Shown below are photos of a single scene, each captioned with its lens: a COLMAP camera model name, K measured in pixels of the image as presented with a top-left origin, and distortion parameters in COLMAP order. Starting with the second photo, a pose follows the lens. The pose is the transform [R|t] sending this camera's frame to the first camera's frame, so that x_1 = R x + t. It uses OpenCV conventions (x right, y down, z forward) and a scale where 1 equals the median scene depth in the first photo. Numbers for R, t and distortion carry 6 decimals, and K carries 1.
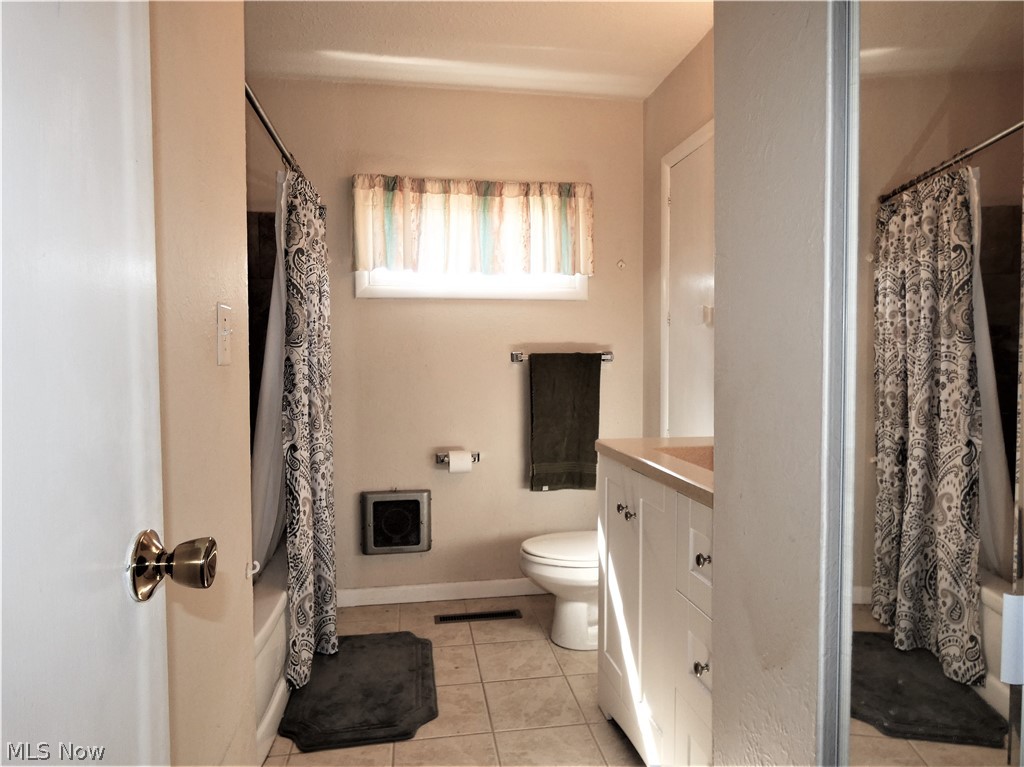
lens RADIAL K [[618.3, 0, 520.5], [0, 618.3, 379.3], [0, 0, 1]] dist [-0.004422, -0.001534]
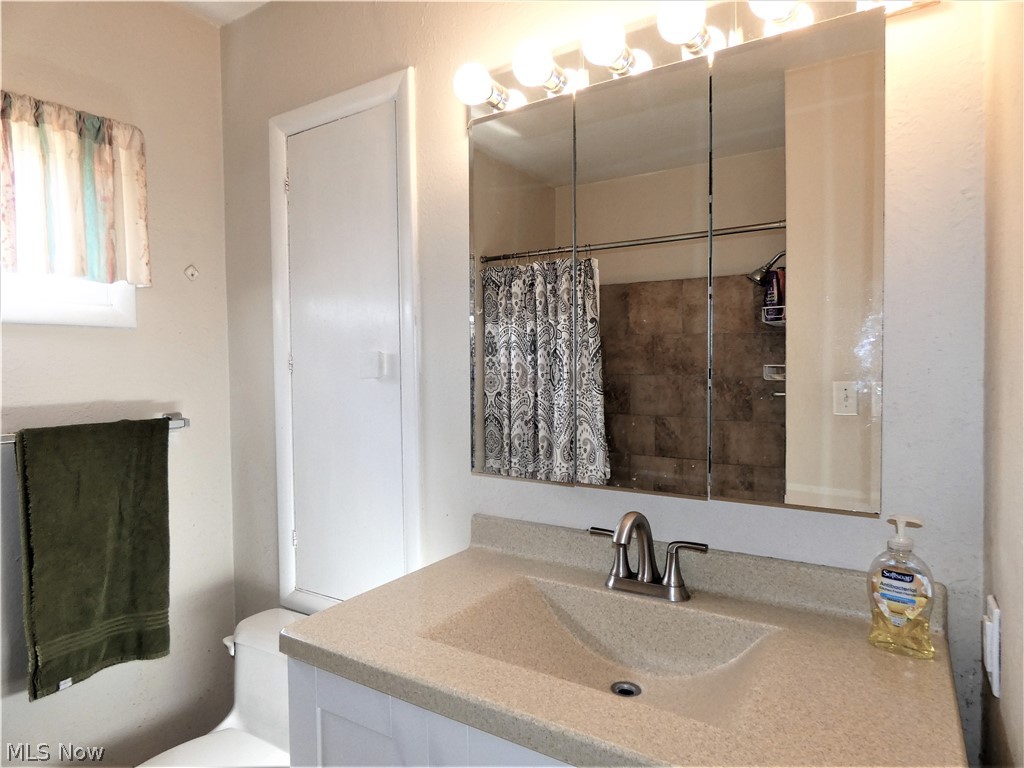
lens RADIAL K [[618.3, 0, 513.5], [0, 618.3, 384.1], [0, 0, 1]] dist [-0.004422, -0.001534]
pose [[0.683687, -0.020764, 0.729480, -0.077447], [0.043284, 0.998989, -0.012132, -0.055692], [-0.728491, 0.039869, 0.683895, 0.365988]]
